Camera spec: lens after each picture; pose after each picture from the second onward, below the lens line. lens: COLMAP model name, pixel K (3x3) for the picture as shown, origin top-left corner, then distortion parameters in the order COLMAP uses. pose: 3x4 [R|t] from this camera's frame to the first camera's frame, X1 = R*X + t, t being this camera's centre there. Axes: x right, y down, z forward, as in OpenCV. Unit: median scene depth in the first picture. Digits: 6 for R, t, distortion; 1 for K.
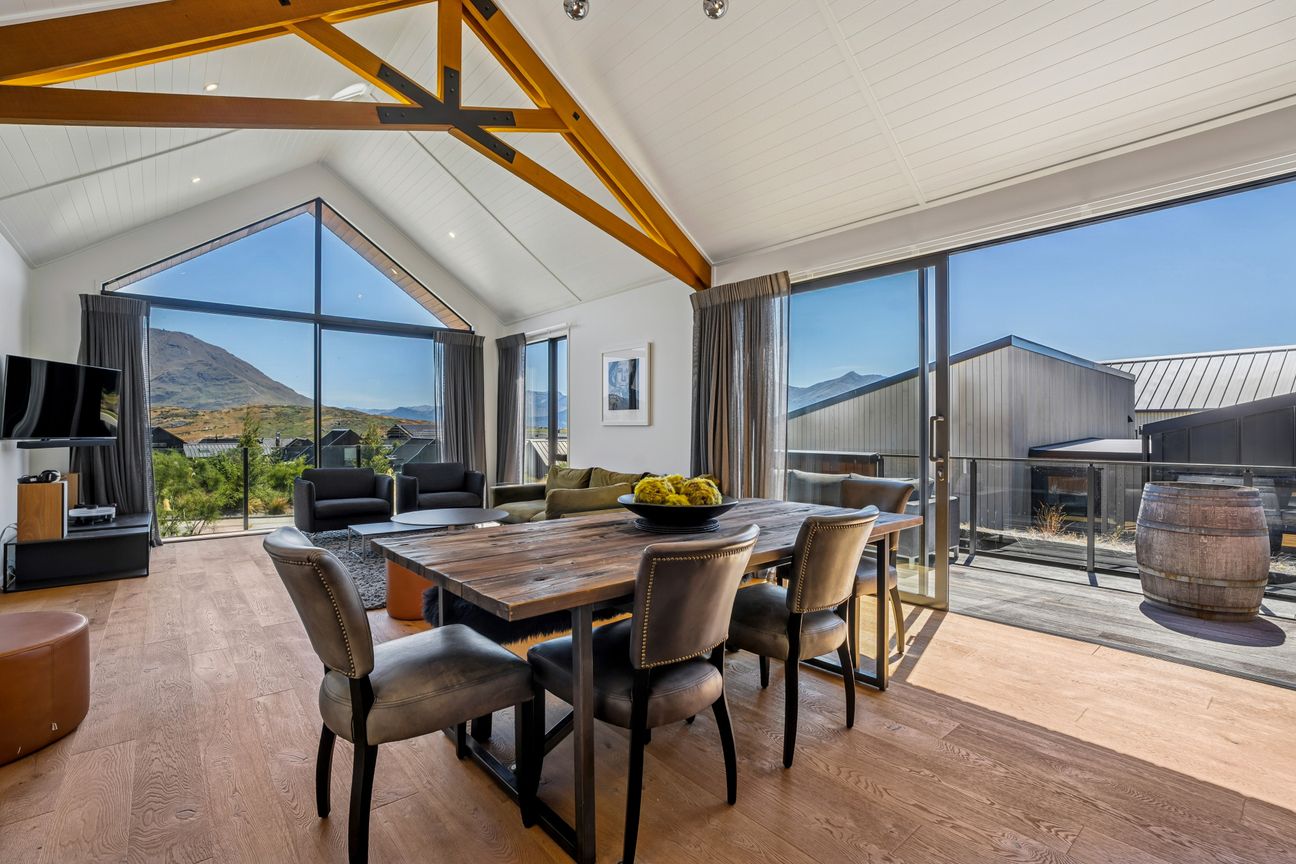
lens RADIAL K [[584.2, 0, 648.0], [0, 584.2, 432.0], [0, 0, 1]] dist [-0.002231, -0.000063]
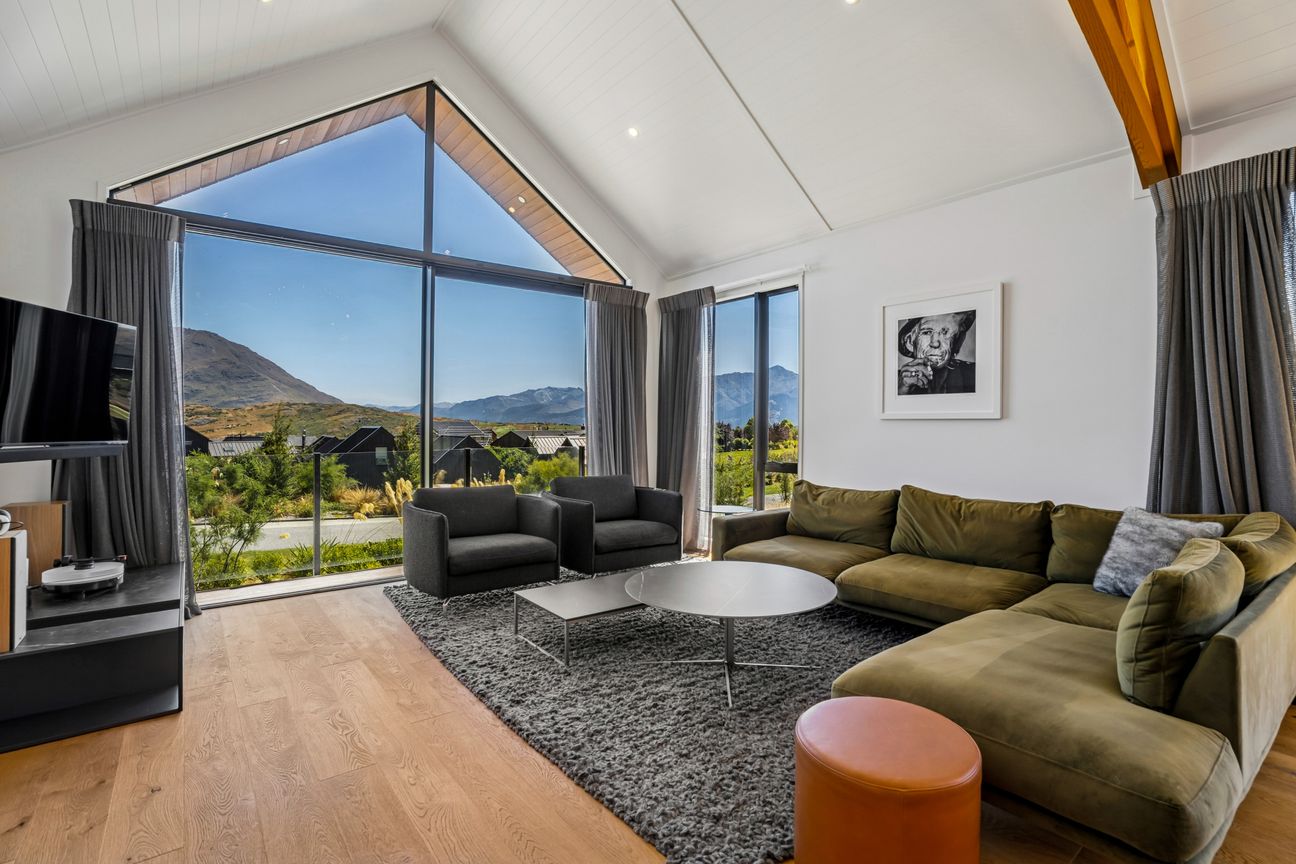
lens RADIAL K [[572.0, 0, 651.3], [0, 572.0, 423.0], [0, 0, 1]] dist [-0.023455, 0.000367]
pose [[0.999988, -0.002238, -0.004305, -0.307337], [0.002195, 0.999948, -0.009964, -0.001648], [0.004327, 0.009954, 0.999941, 0.352866]]
